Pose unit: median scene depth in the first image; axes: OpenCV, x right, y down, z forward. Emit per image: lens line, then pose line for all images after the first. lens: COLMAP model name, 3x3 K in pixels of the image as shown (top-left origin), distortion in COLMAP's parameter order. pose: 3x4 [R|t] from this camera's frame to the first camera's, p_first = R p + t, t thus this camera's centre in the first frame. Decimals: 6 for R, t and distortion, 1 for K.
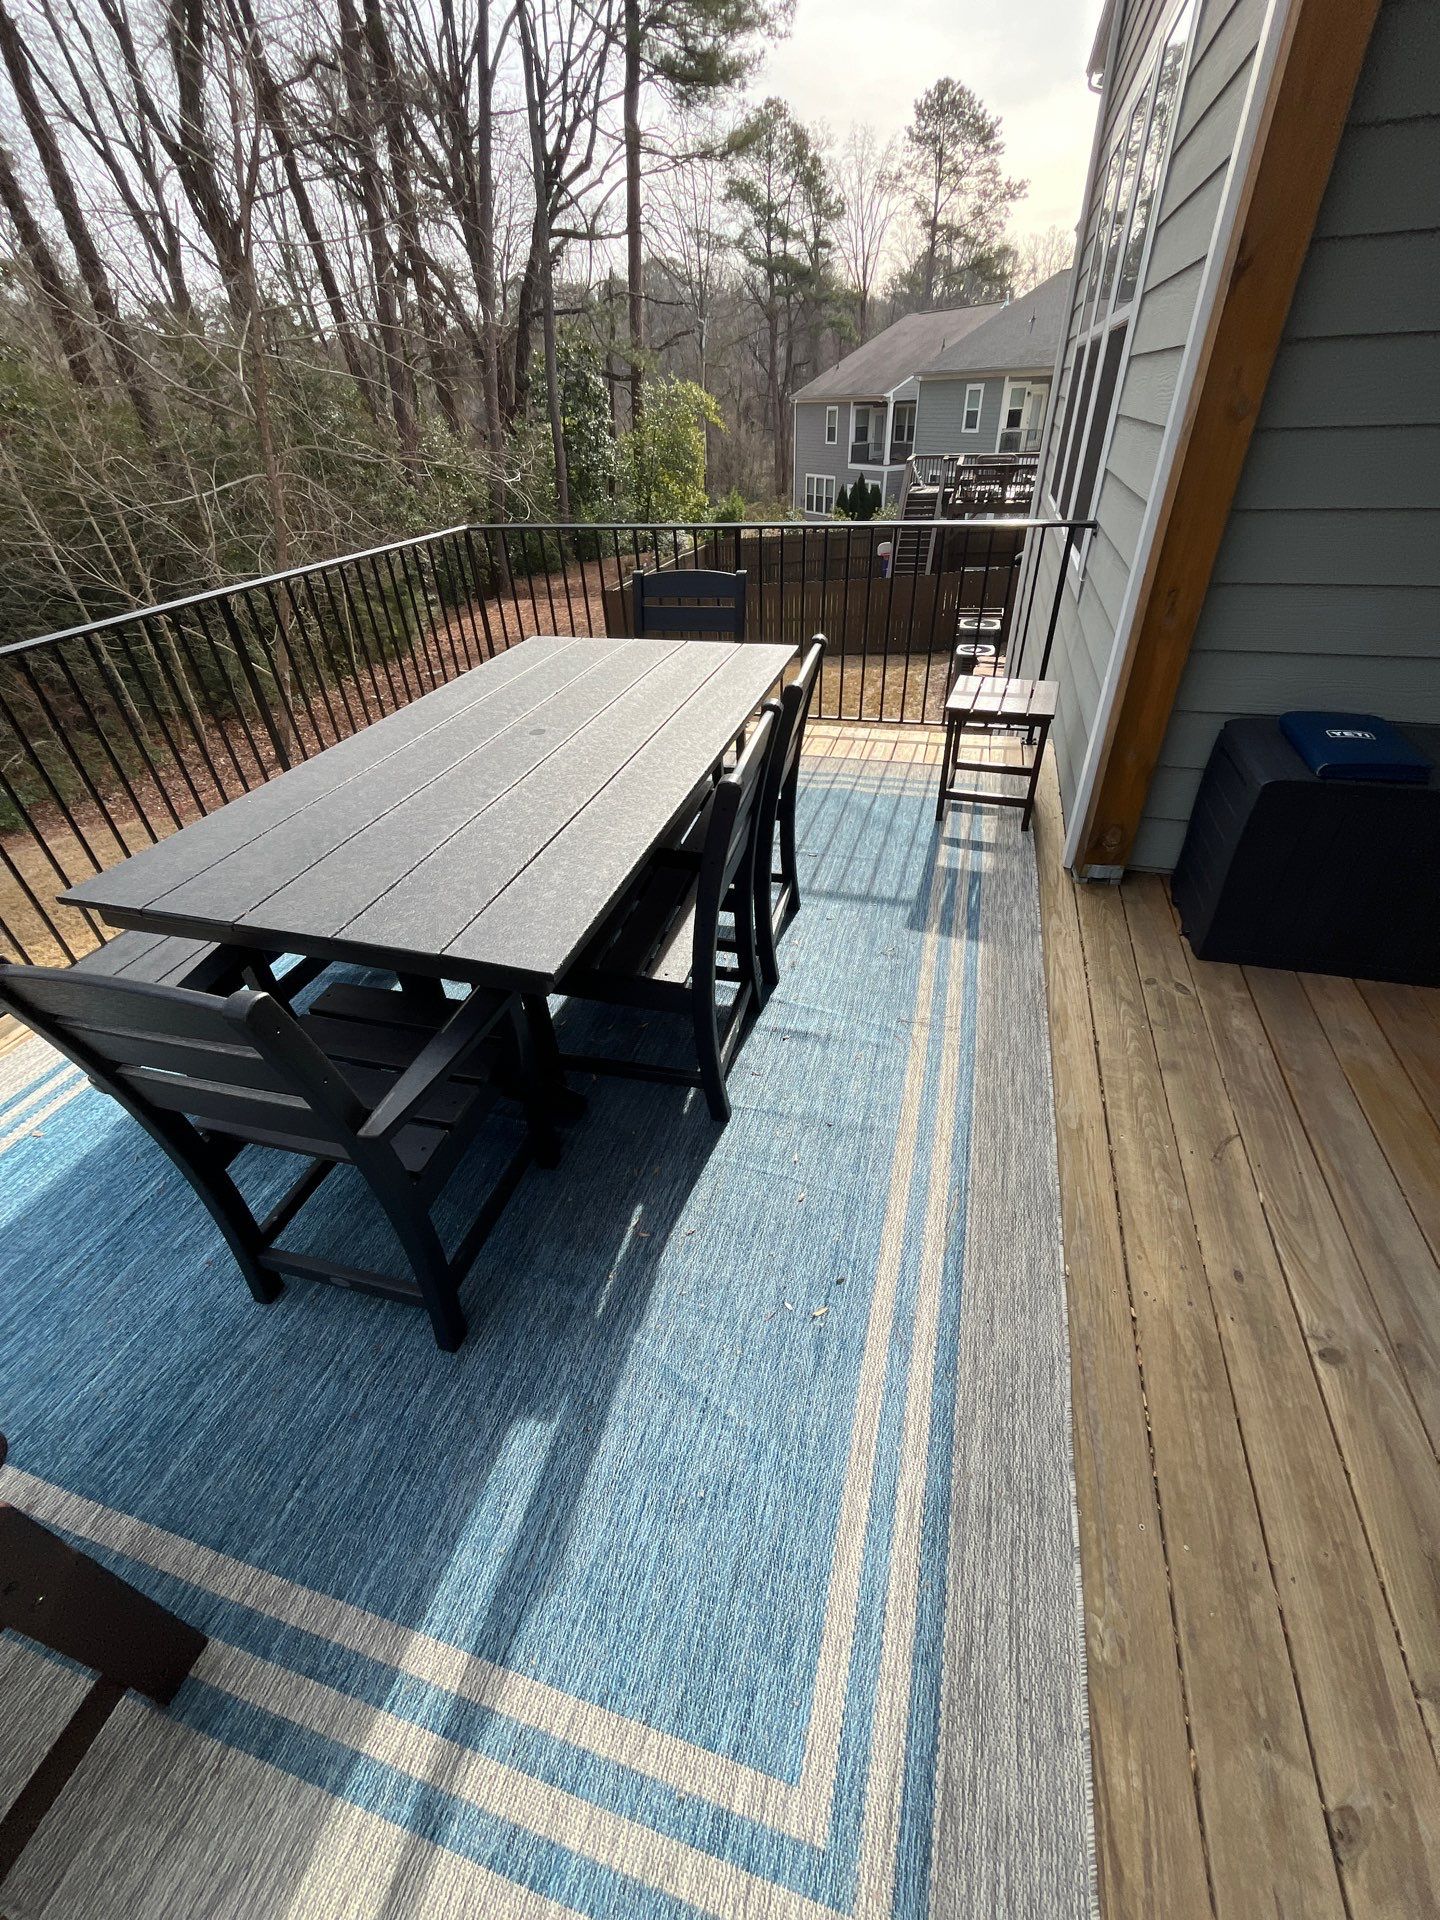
lens RADIAL K [[776.2, 0, 724.5], [0, 776.2, 961.2], [0, 0, 1]] dist [0.000045, -0.000228]
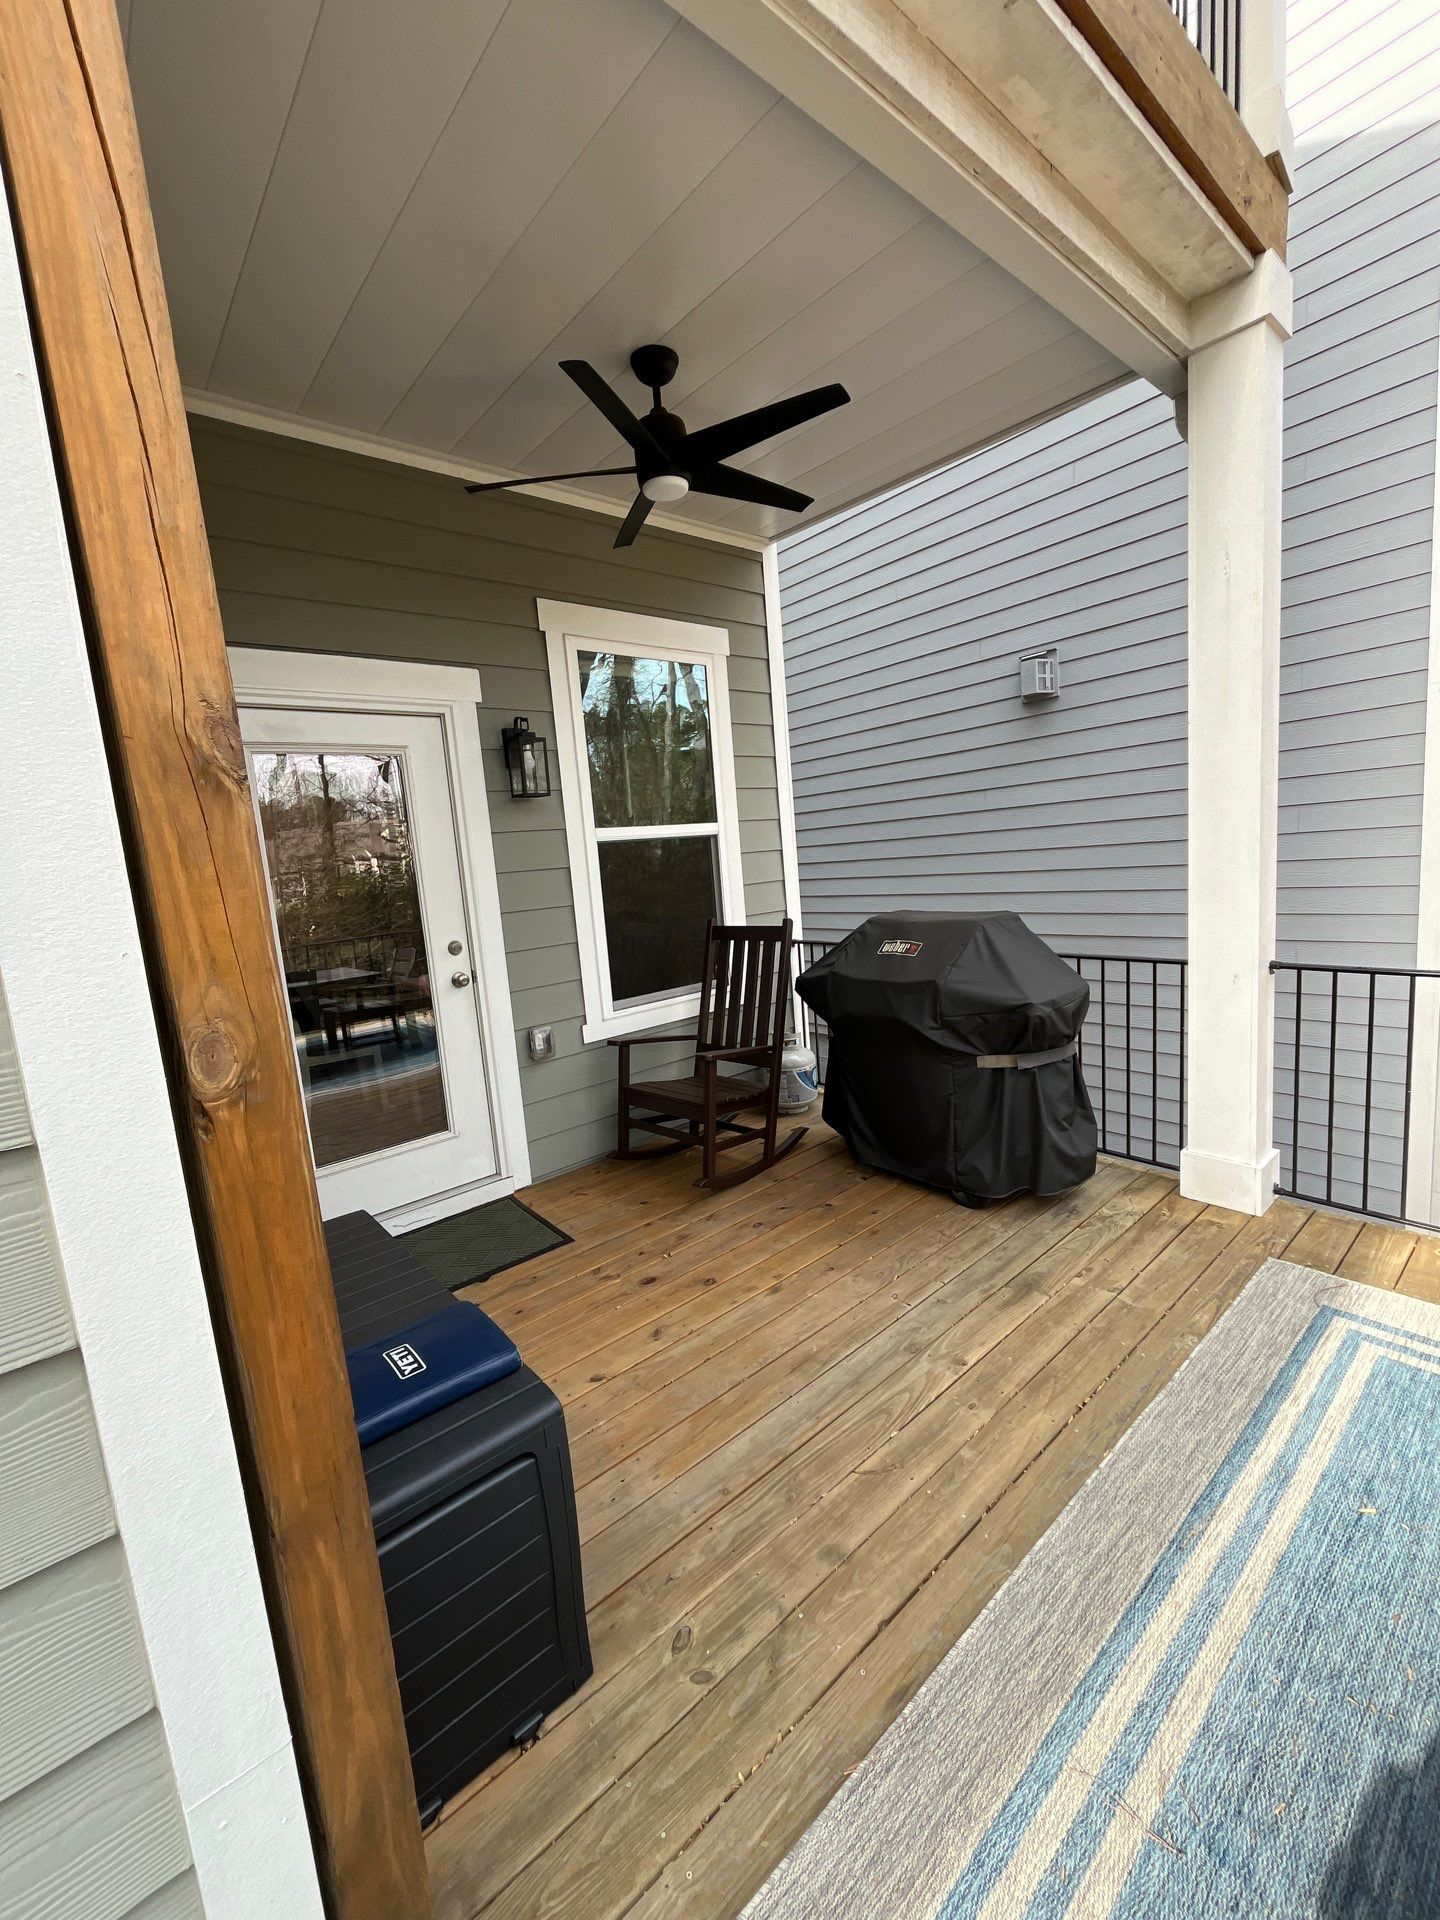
lens RADIAL K [[776.2, 0, 724.5], [0, 776.2, 961.2], [0, 0, 1]] dist [0.000045, -0.000228]
pose [[-0.830837, 0.020948, 0.556121, 0.245220], [0.407127, 0.704167, 0.581718, -1.095246], [-0.379417, 0.709725, -0.593577, 1.397394]]
